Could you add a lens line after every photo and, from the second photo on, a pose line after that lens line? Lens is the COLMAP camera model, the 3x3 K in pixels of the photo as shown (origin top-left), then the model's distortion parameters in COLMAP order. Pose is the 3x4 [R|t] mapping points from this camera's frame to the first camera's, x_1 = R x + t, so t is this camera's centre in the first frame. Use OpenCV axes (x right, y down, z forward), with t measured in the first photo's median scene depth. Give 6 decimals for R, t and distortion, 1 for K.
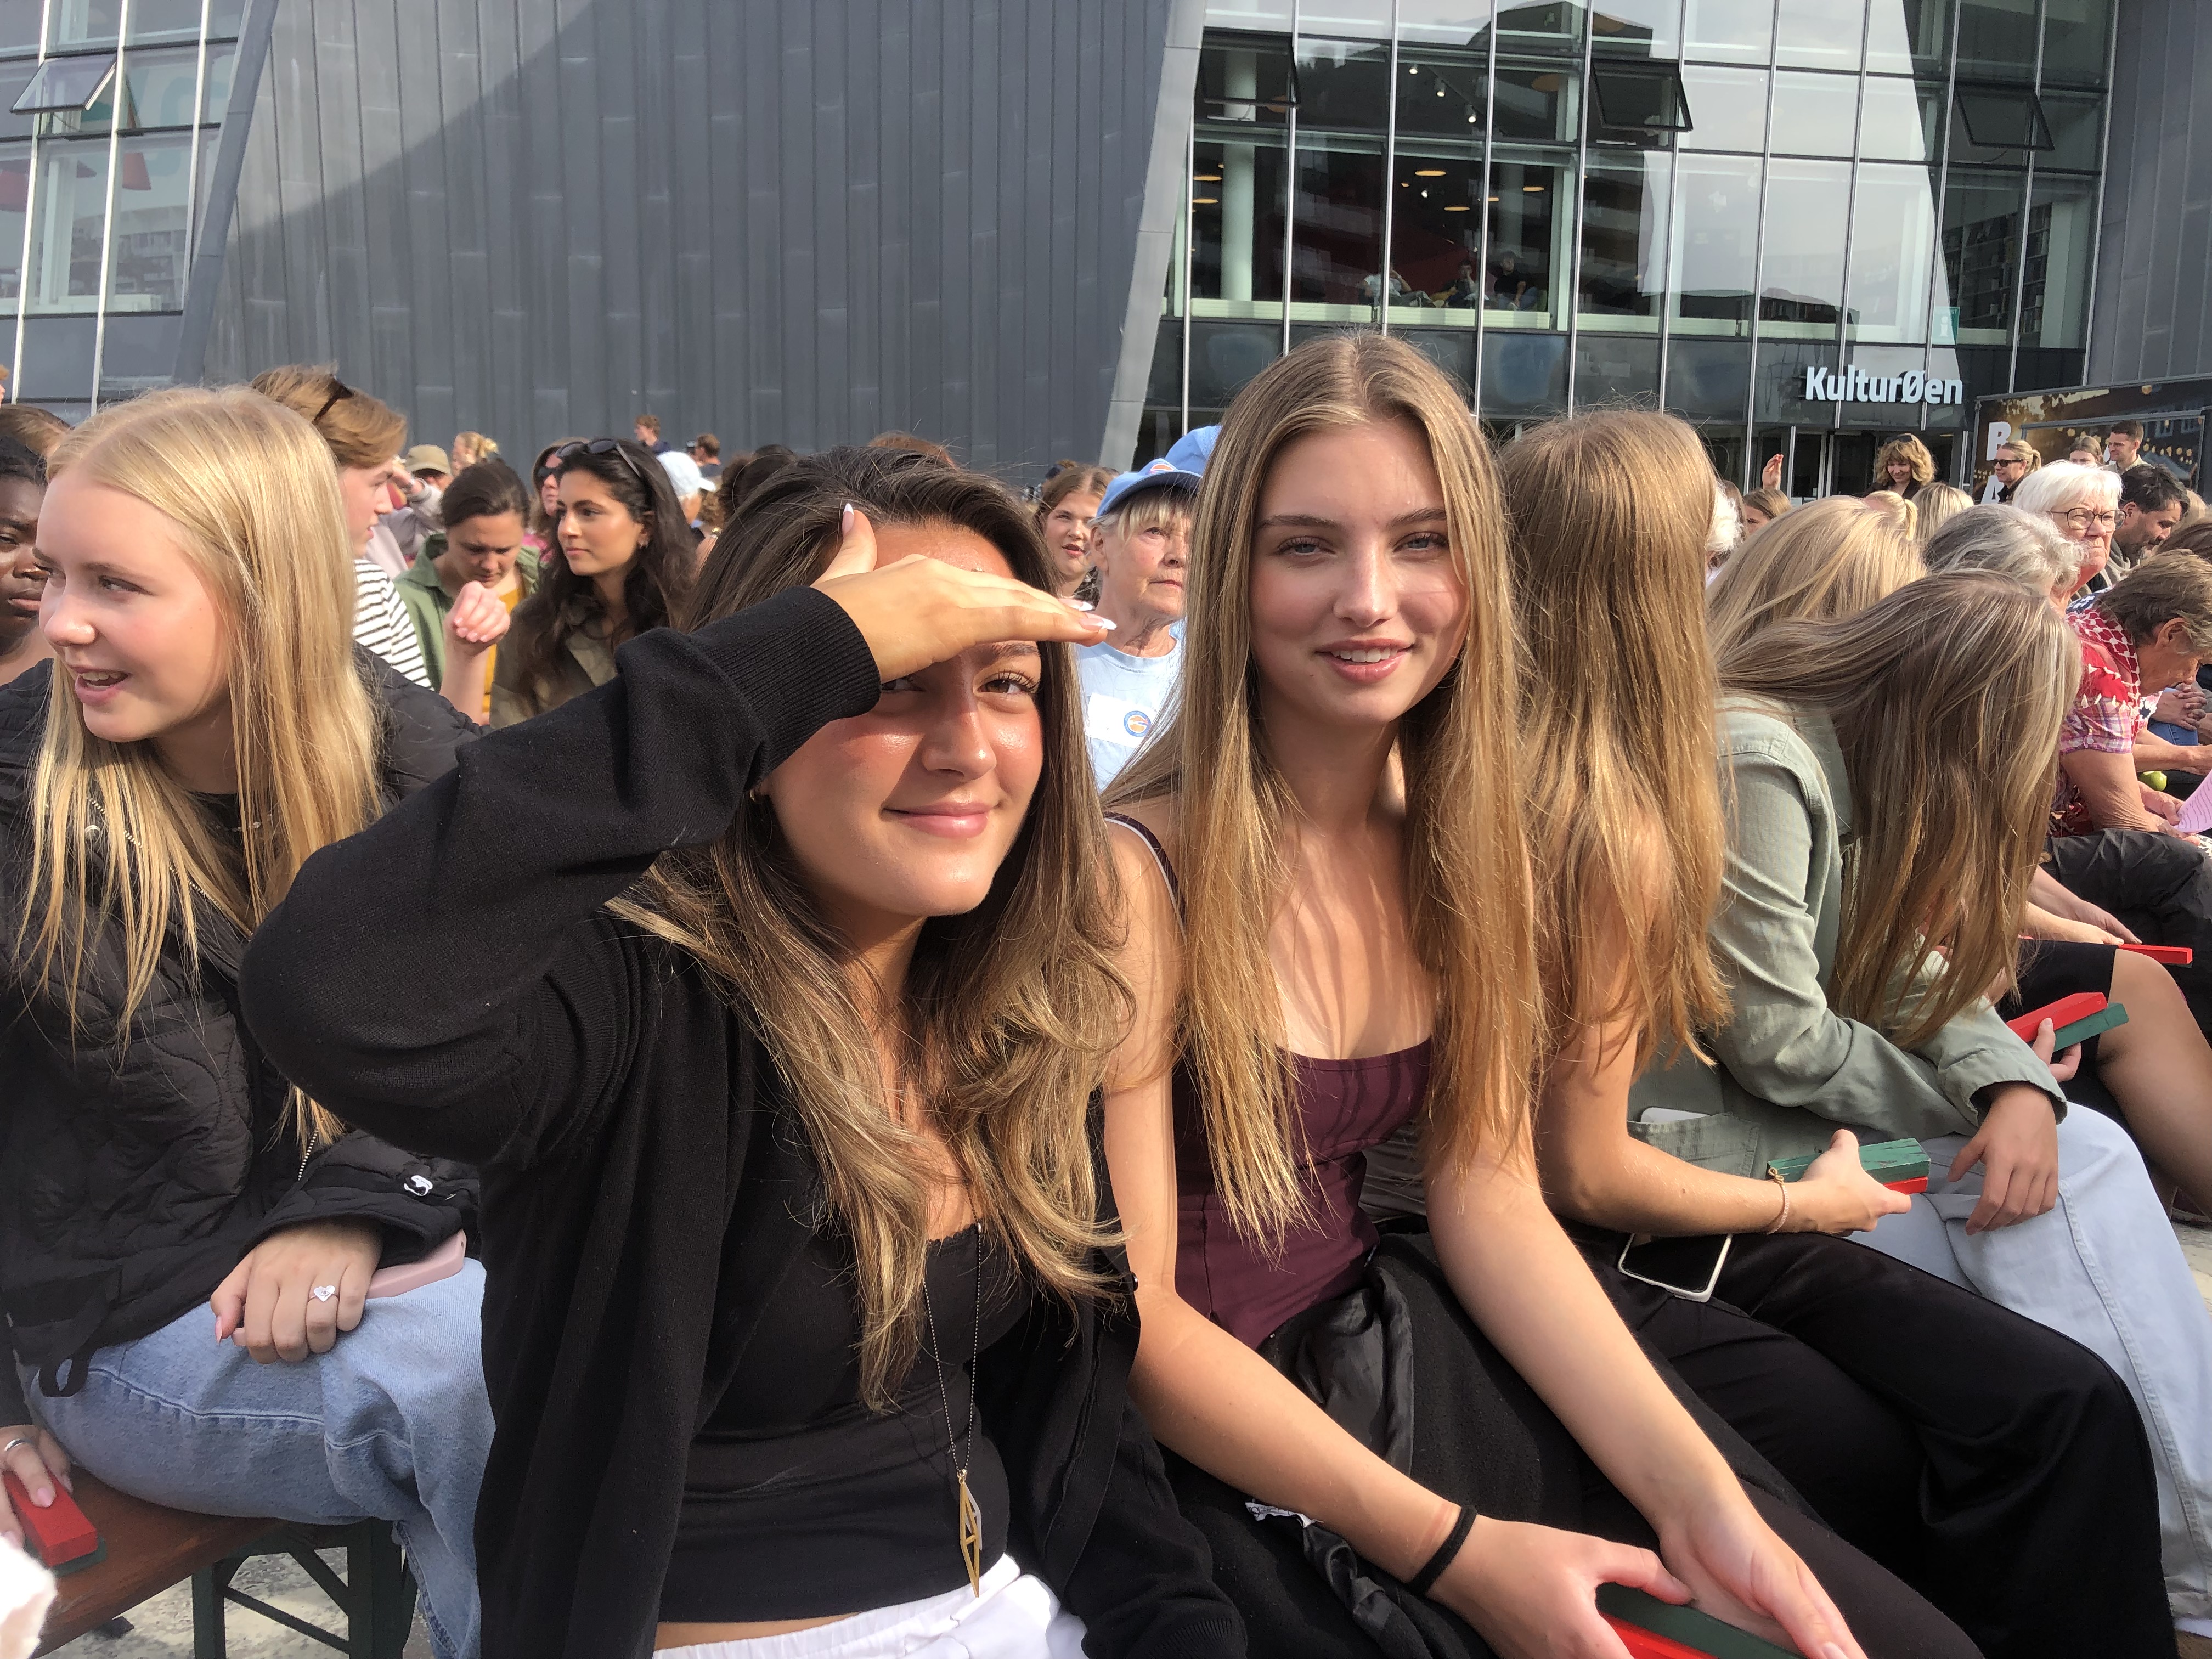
lens RADIAL K [[1950.6, 0, 1092.7], [0, 1950.6, 831.0], [0, 0, 1]] dist [0.004036, -0.000343]
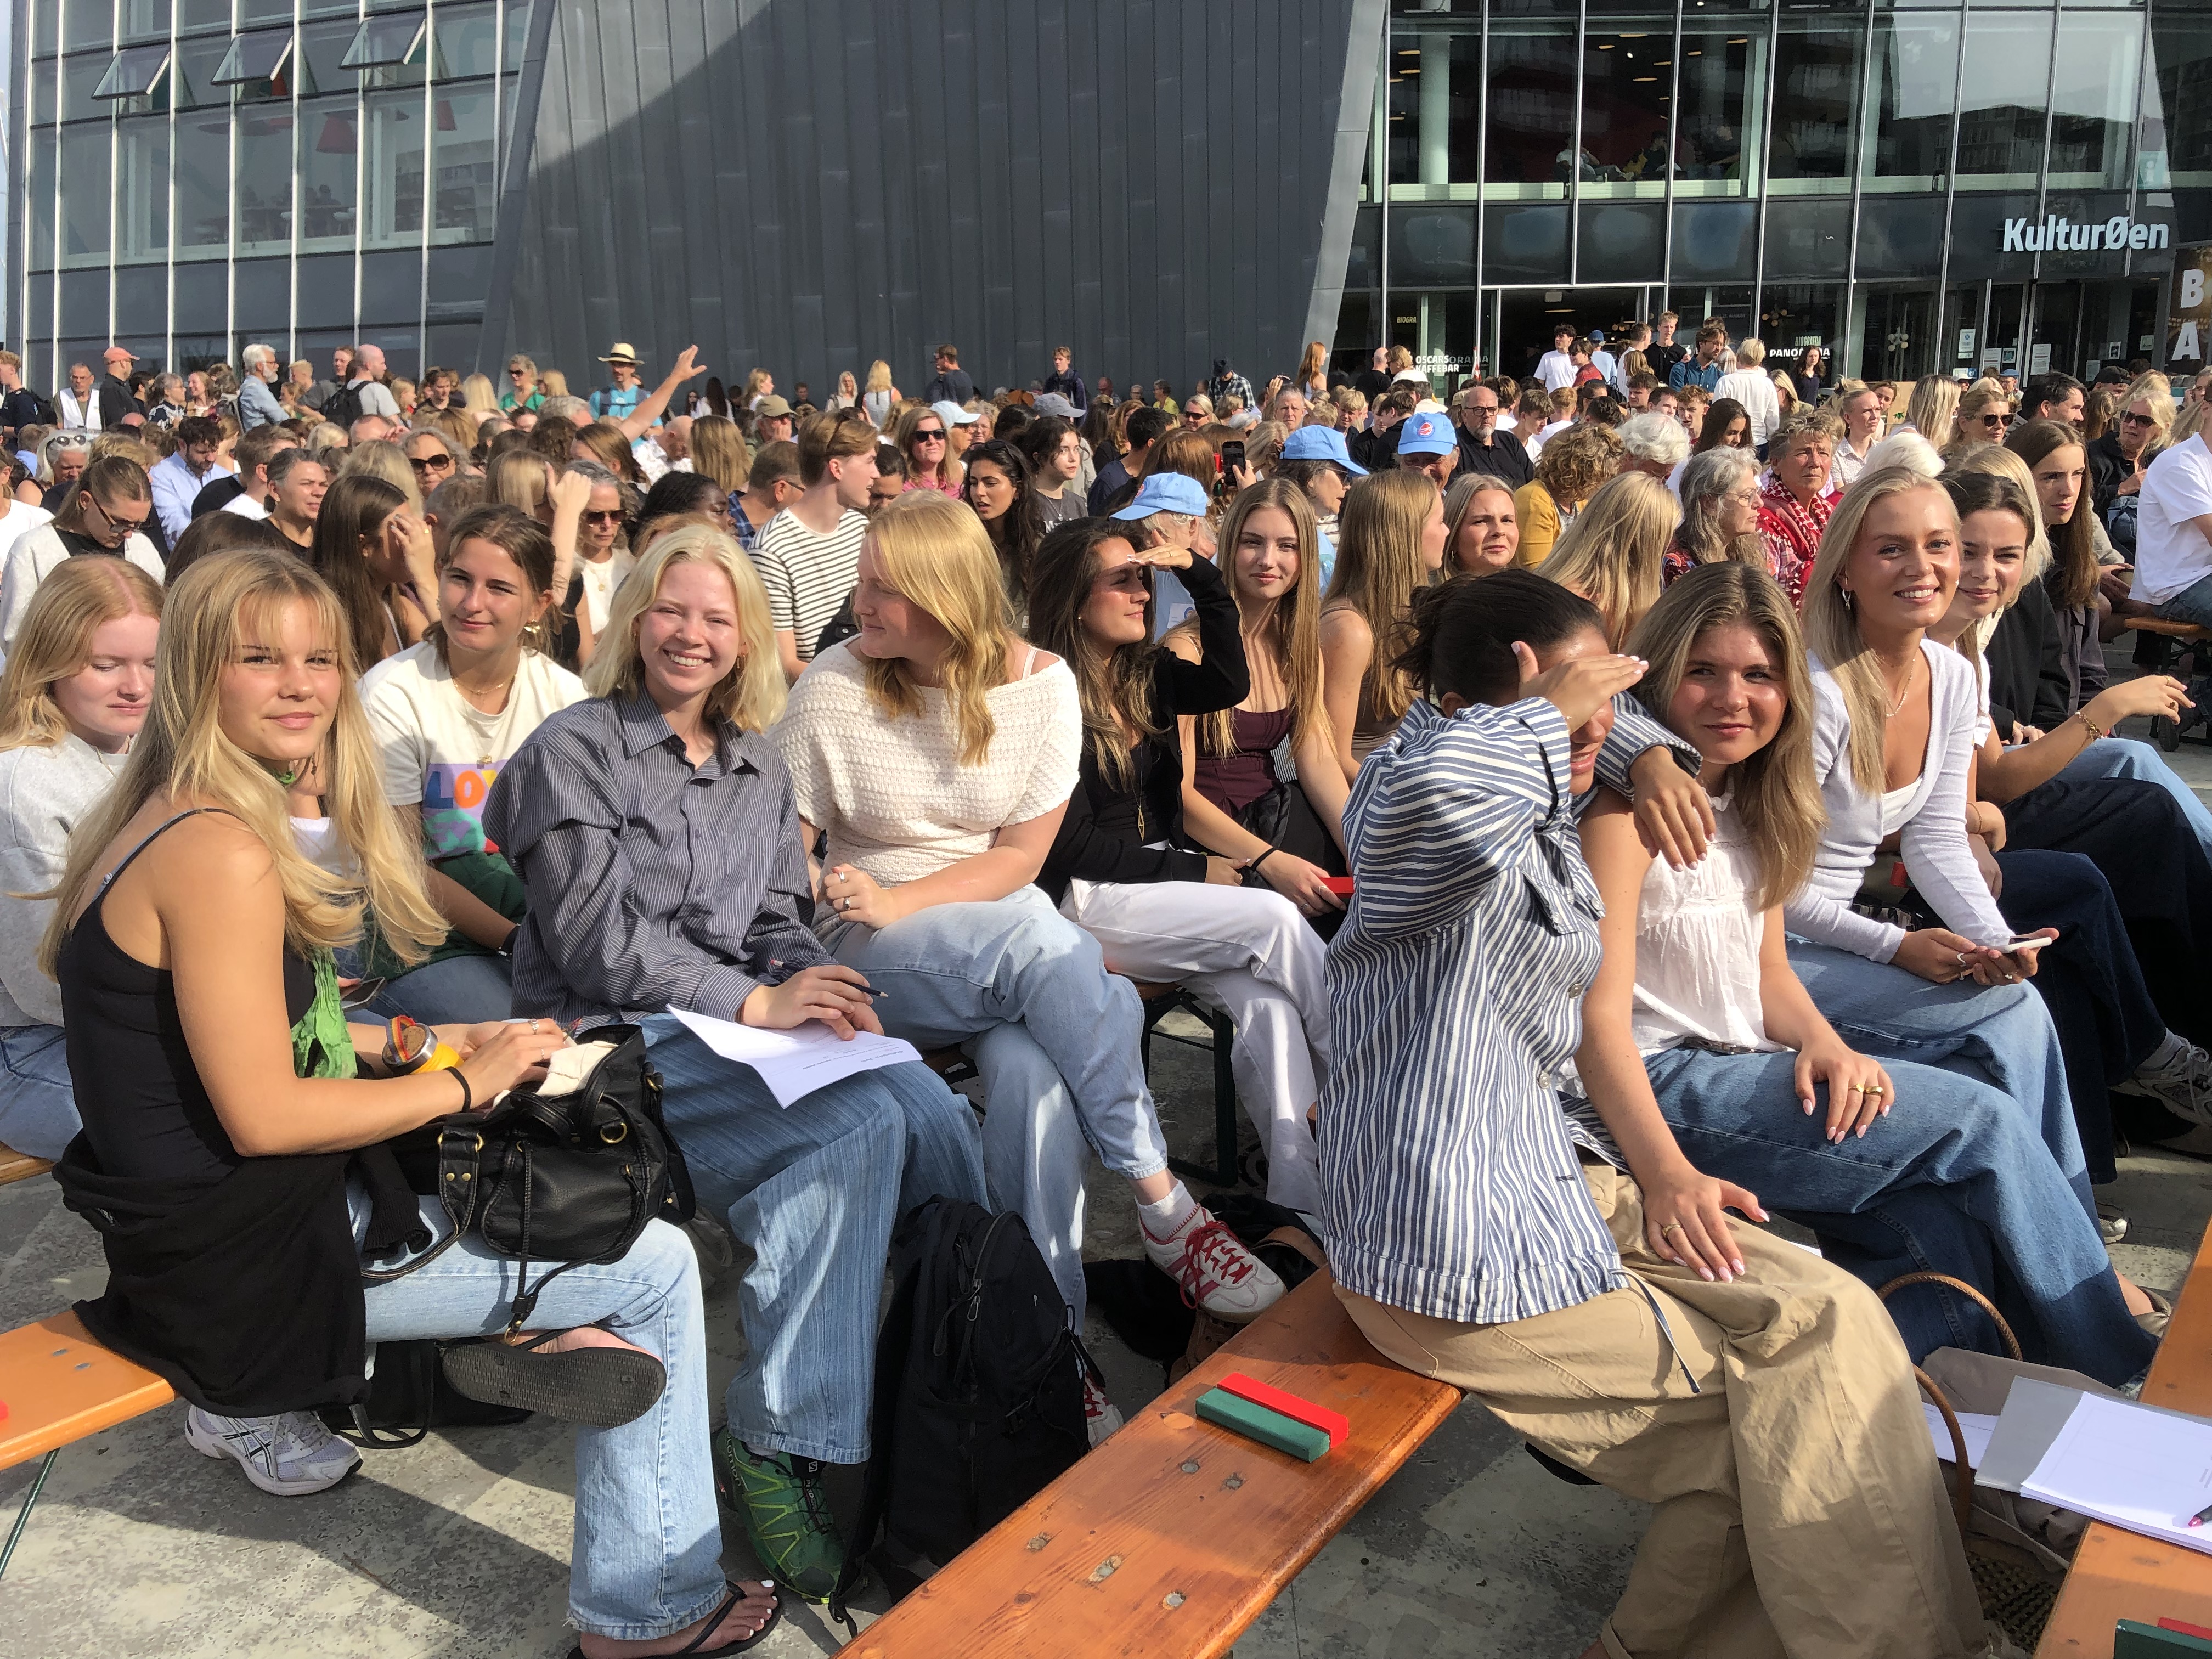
lens RADIAL K [[1950.6, 0, 1092.7], [0, 1950.6, 831.0], [0, 0, 1]] dist [0.004036, -0.000343]
pose [[0.993366, -0.008042, -0.114715, 0.008934], [0.015922, 0.997562, 0.067944, 0.004818], [0.113889, -0.069319, 0.991072, -0.103269]]
